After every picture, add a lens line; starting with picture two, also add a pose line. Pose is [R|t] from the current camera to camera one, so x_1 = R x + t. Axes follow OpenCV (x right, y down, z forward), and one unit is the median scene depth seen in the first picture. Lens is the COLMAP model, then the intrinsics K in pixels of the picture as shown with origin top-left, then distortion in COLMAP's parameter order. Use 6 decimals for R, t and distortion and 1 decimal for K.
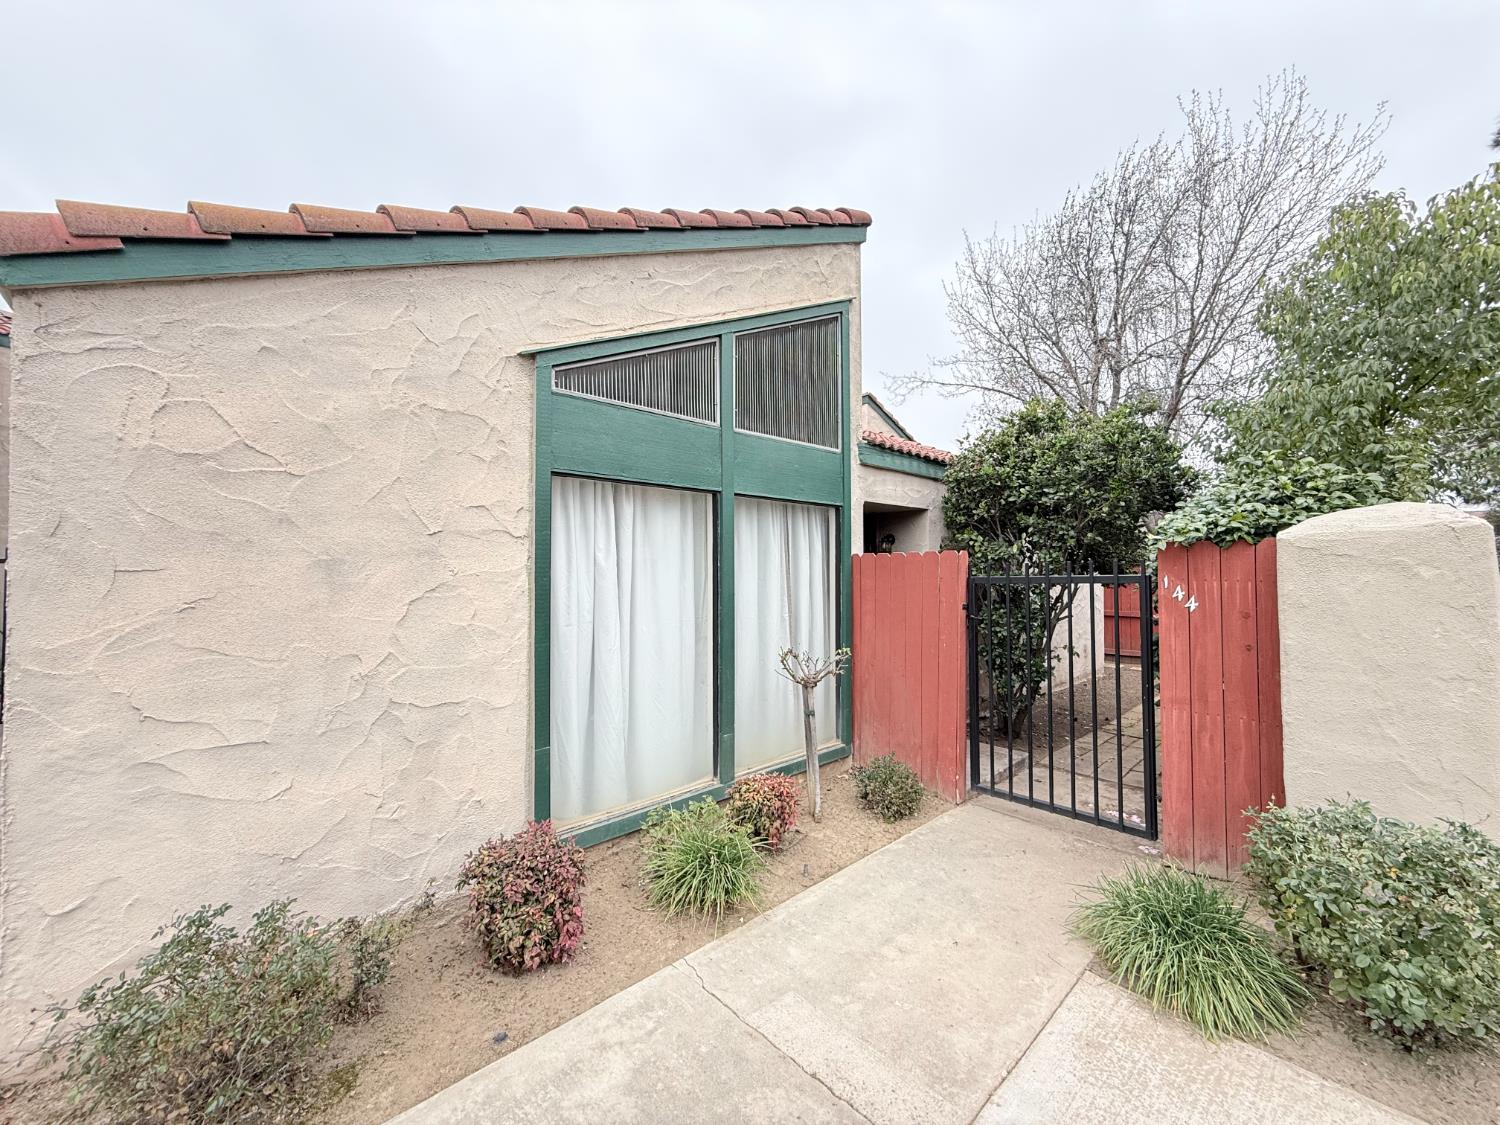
lens RADIAL K [[597.9, 0, 745.3], [0, 597.9, 560.3], [0, 0, 1]] dist [0.001307, -0.000152]
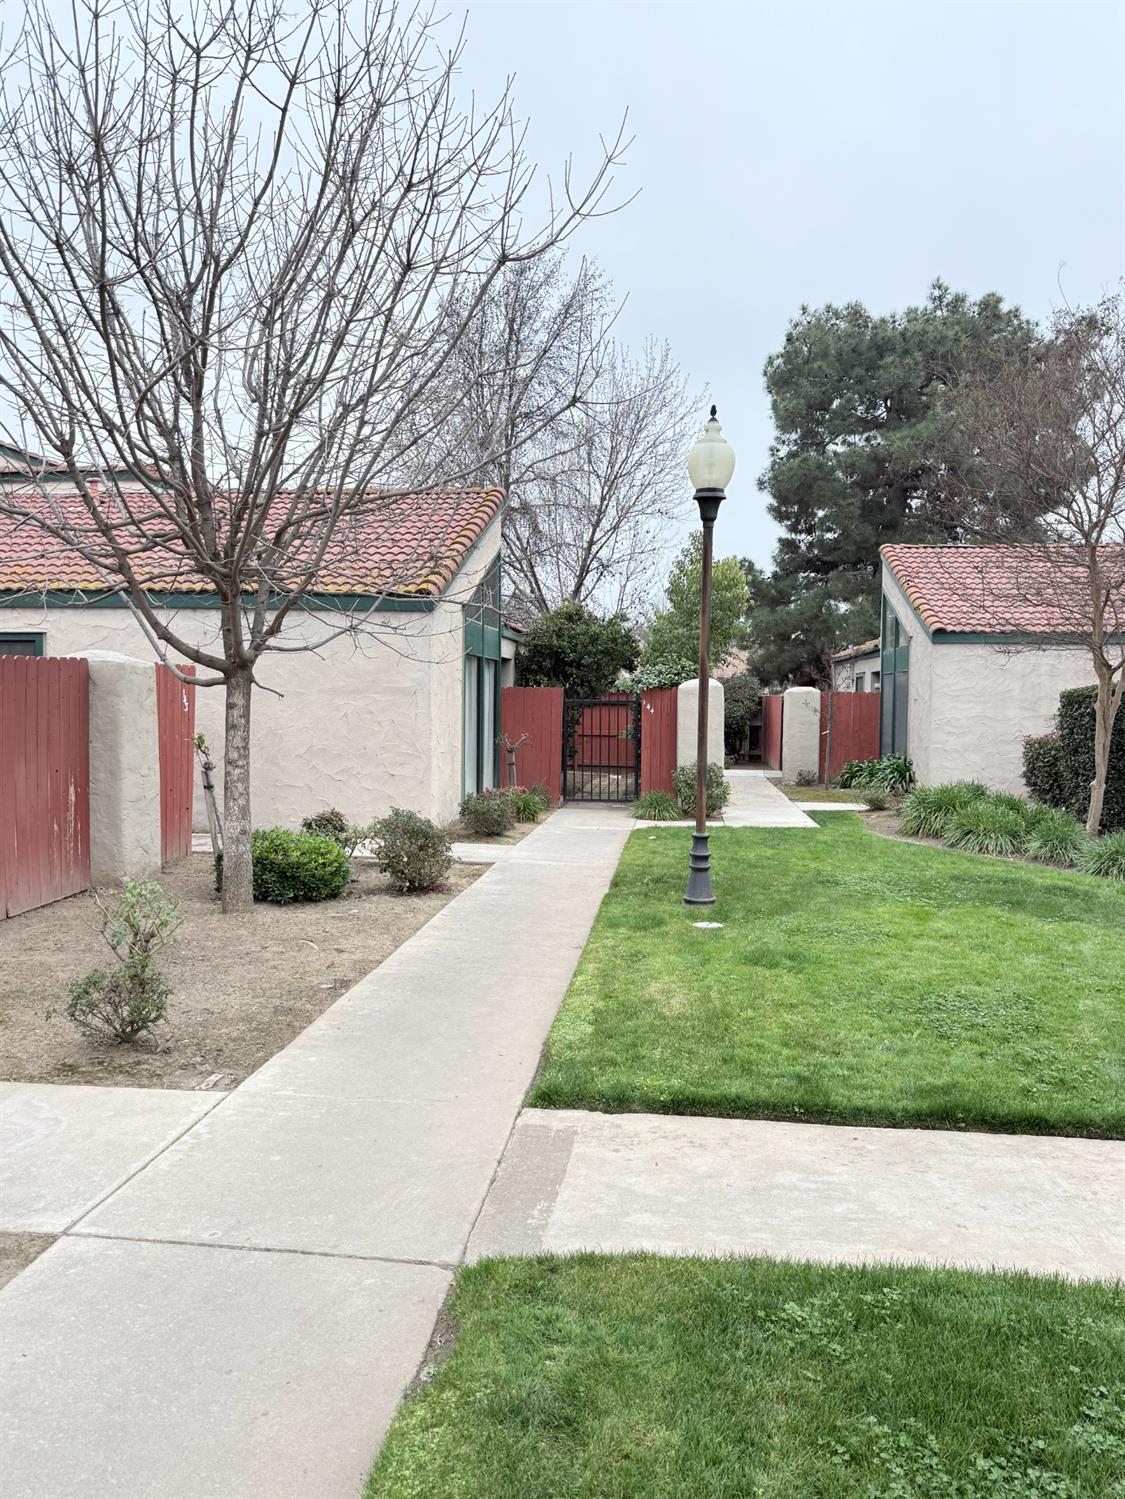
lens RADIAL K [[1144.6, 0, 562.5], [0, 1144.6, 749.5], [0, 0, 1]] dist [0.000300, -0.000014]
pose [[0.756766, -0.015474, 0.653503, -2.256386], [-0.028185, 0.998018, 0.056271, -0.025141], [-0.653078, -0.061003, 0.754829, -2.028253]]
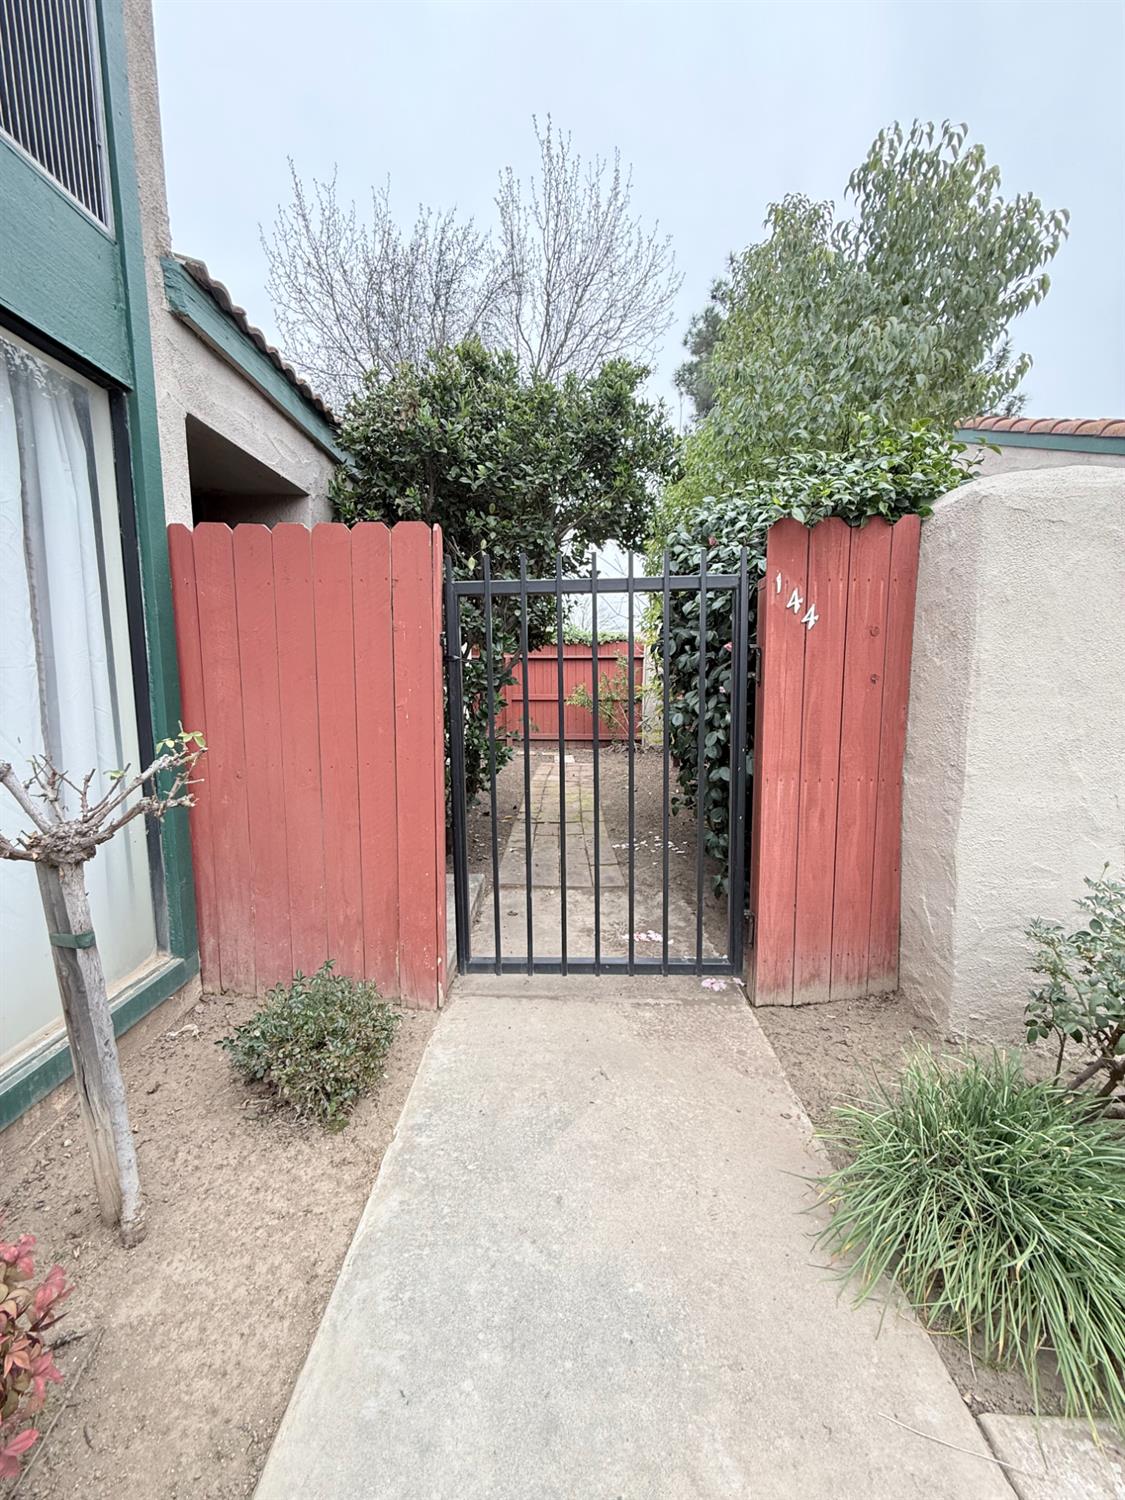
lens RADIAL K [[597.9, 0, 563.2], [0, 597.9, 746.3], [0, 0, 1]] dist [0.001307, -0.000152]
pose [[0.691128, -0.085204, 0.717692, 0.064263], [-0.012275, 0.991499, 0.129530, 0.102113], [-0.722628, -0.098332, 0.684207, 0.572848]]
